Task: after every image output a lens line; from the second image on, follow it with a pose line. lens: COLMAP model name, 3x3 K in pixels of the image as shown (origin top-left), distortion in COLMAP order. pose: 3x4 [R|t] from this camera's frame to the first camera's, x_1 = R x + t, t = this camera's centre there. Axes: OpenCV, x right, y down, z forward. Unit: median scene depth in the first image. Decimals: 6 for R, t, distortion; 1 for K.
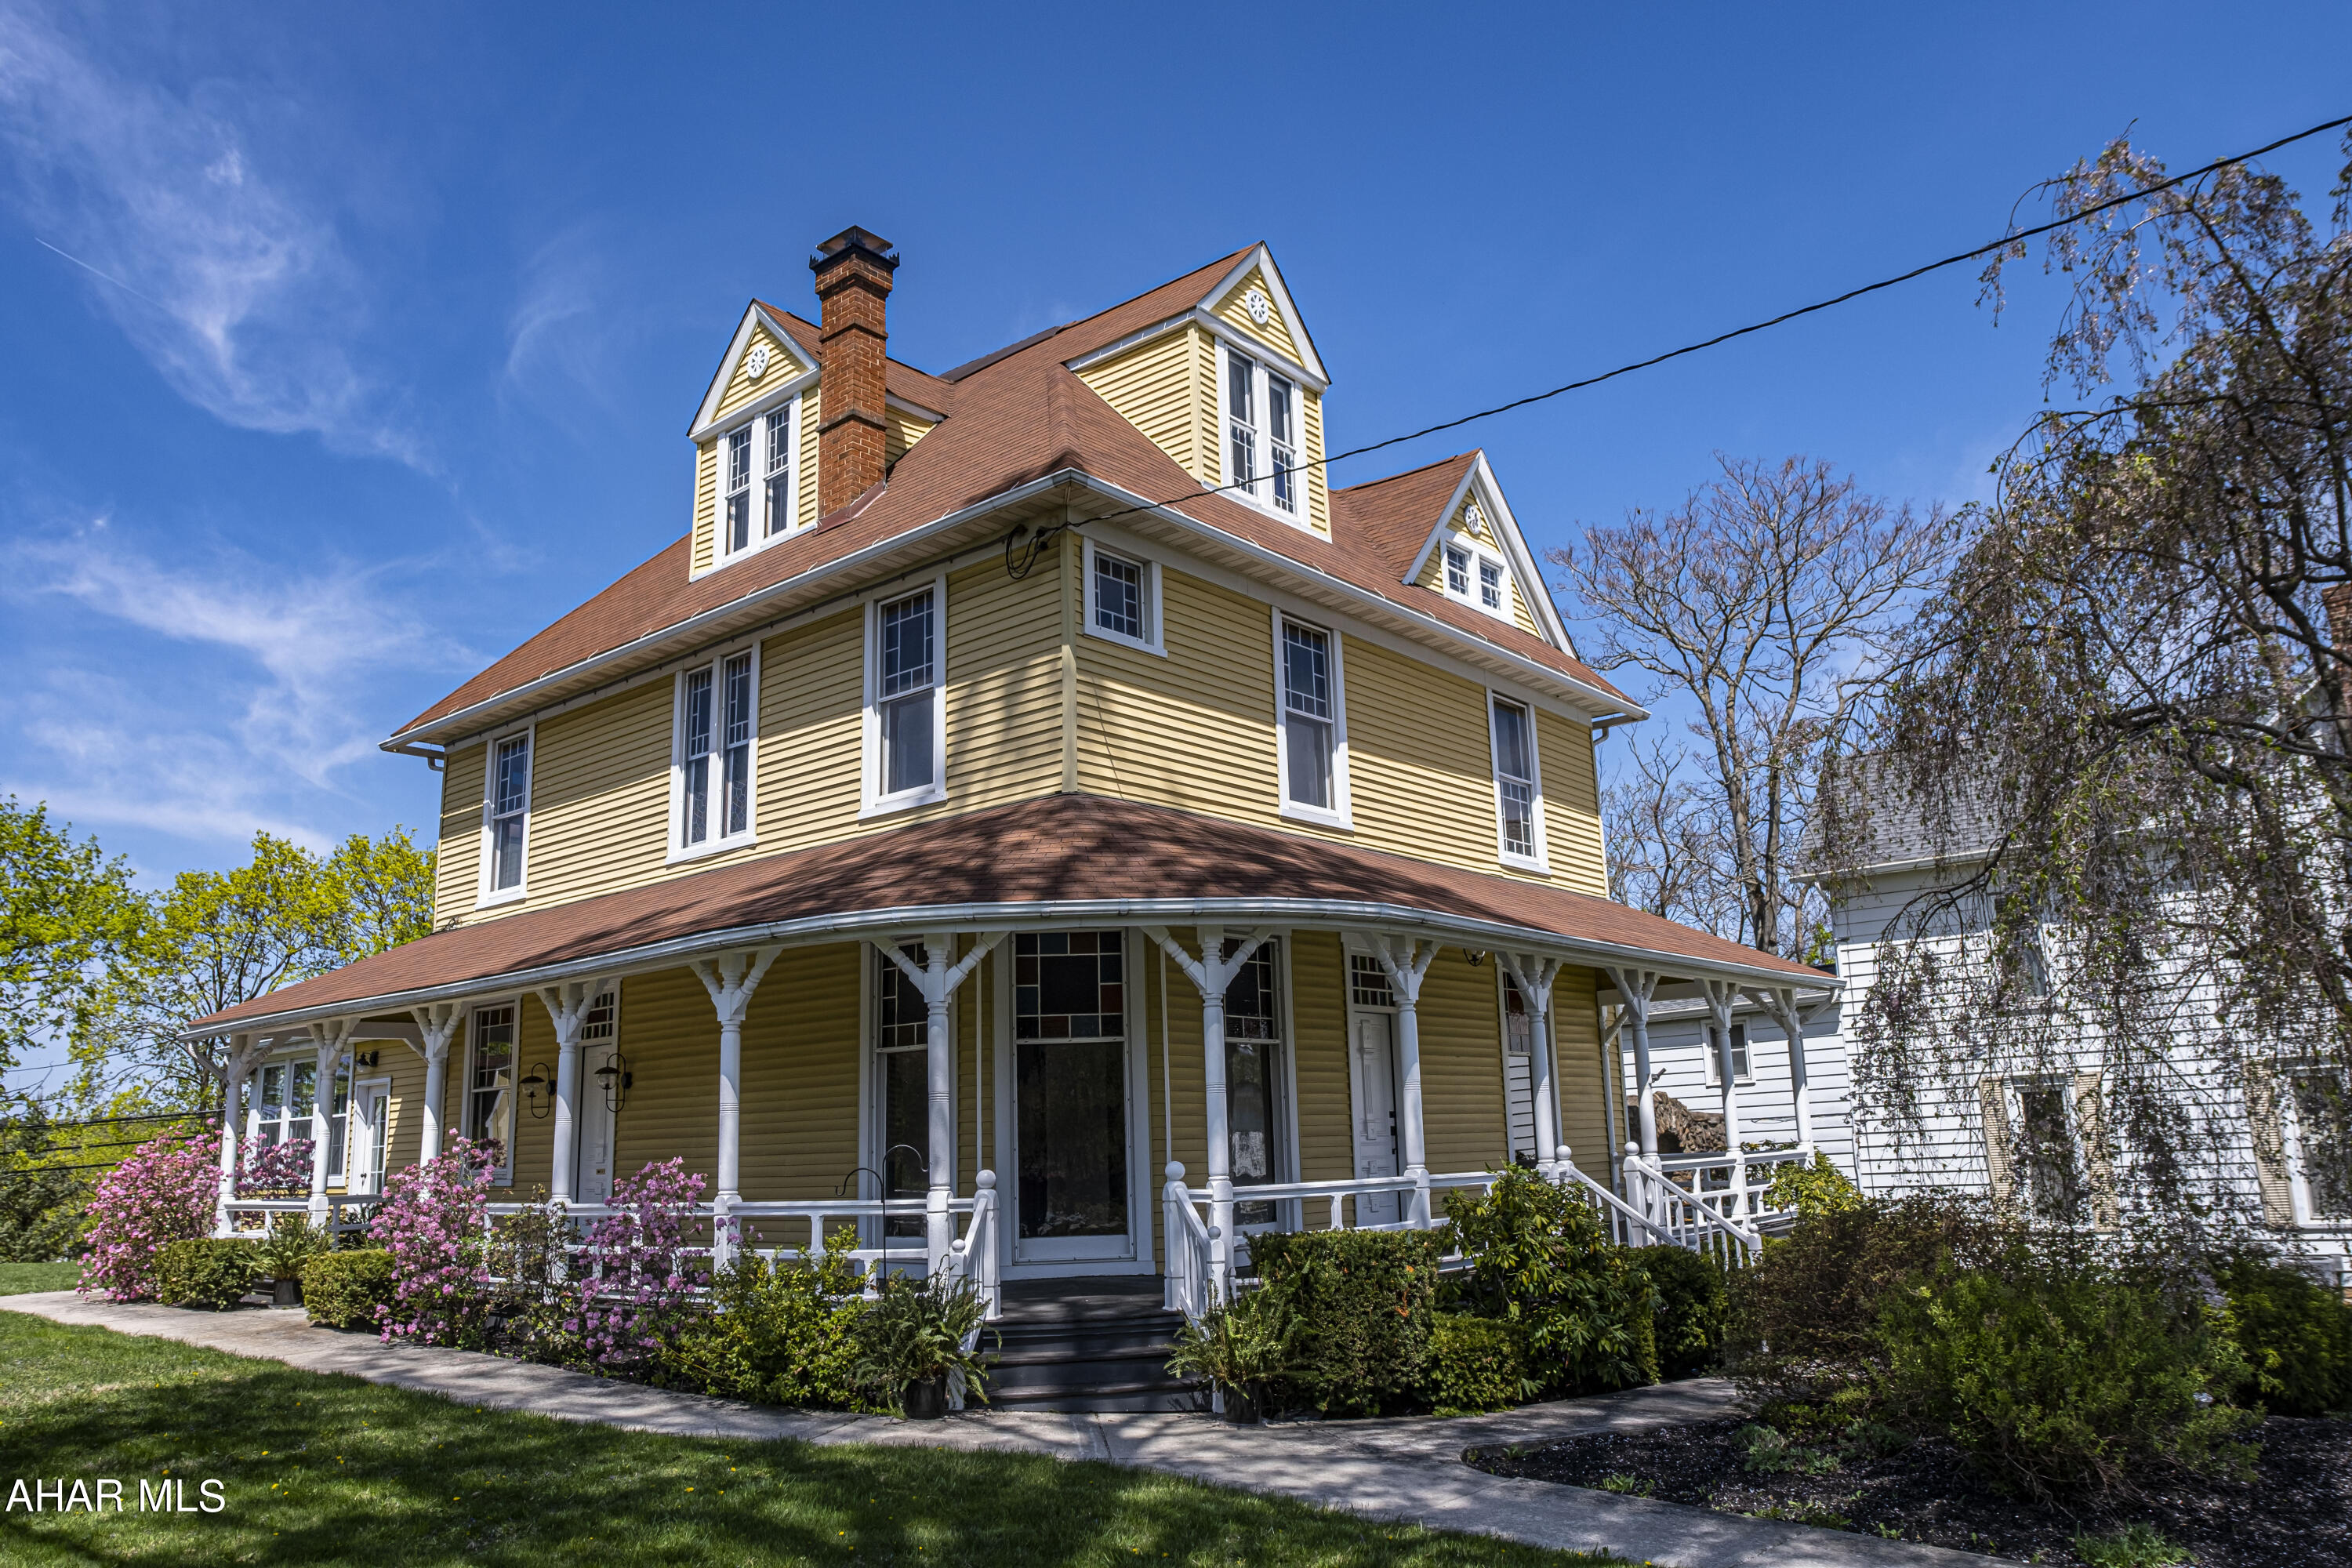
lens RADIAL K [[1642.5, 0, 1217.3], [0, 1642.5, 785.7], [0, 0, 1]] dist [-0.089375, 0.059657]
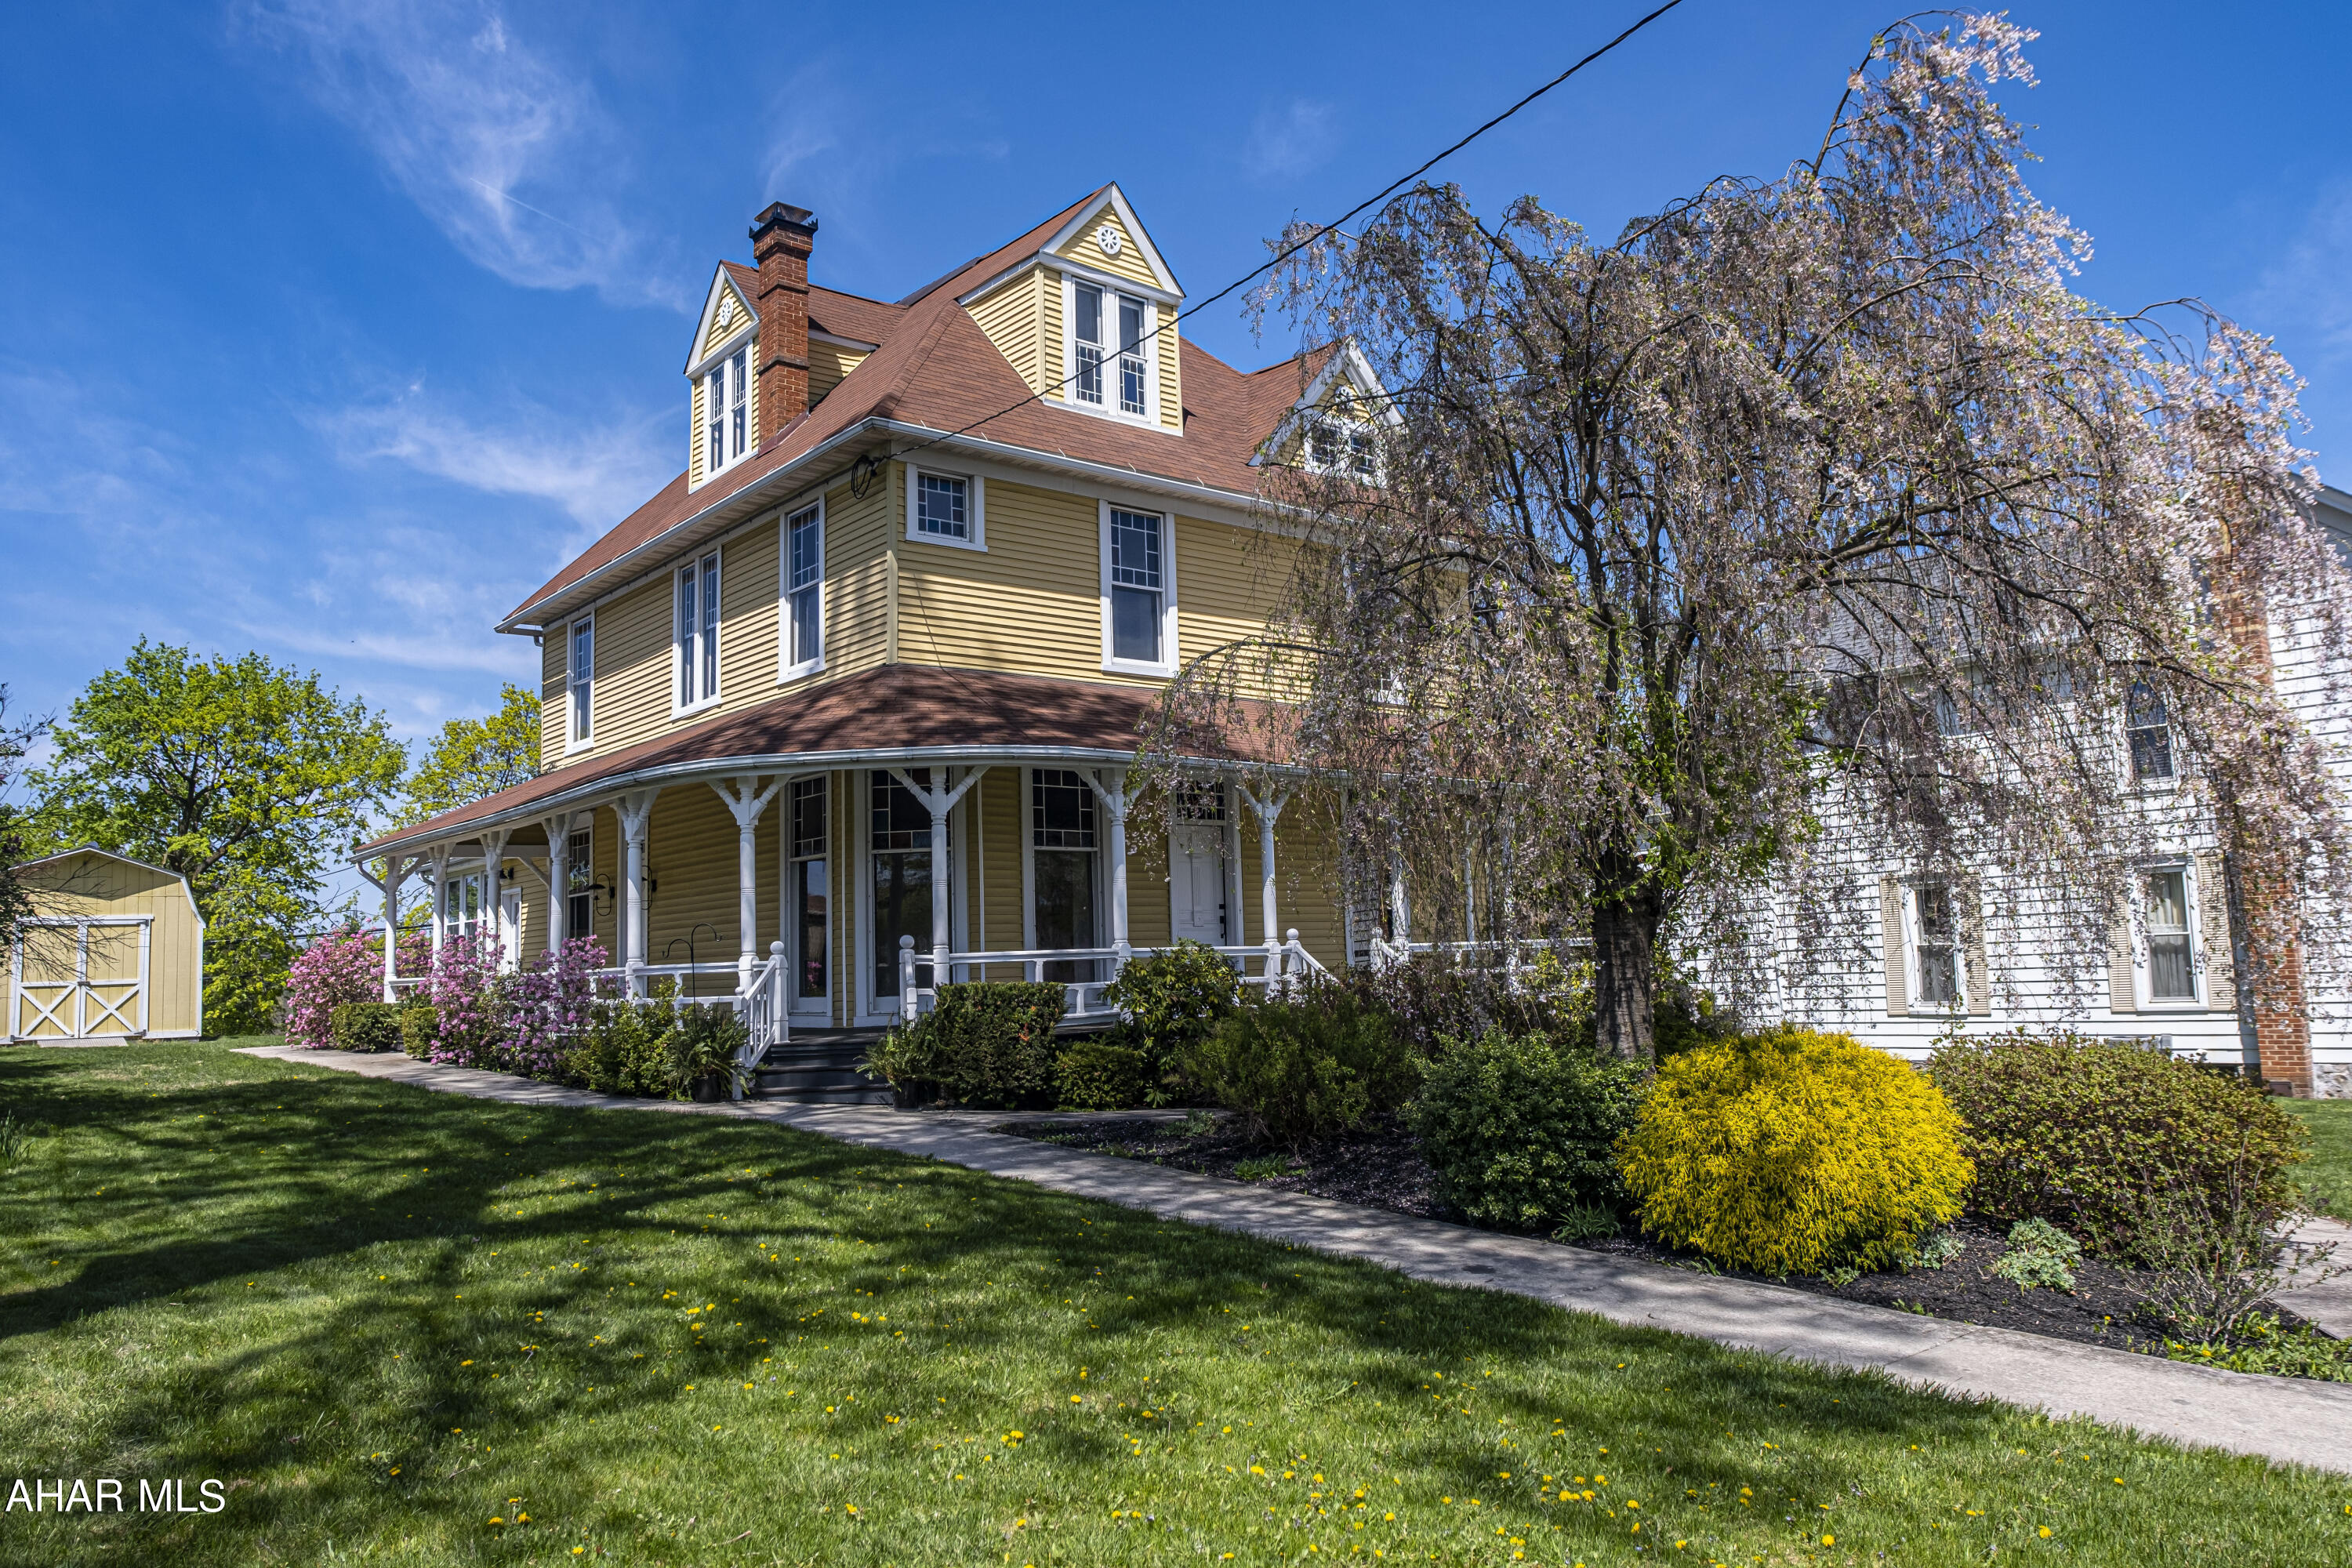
lens RADIAL K [[1642.5, 0, 1217.3], [0, 1642.5, 785.7], [0, 0, 1]] dist [-0.089375, 0.059657]
pose [[0.986652, -0.018296, -0.161813, 0.299745], [0.036733, 0.993064, 0.111693, -0.028668], [0.158647, -0.116146, 0.980480, -0.207049]]
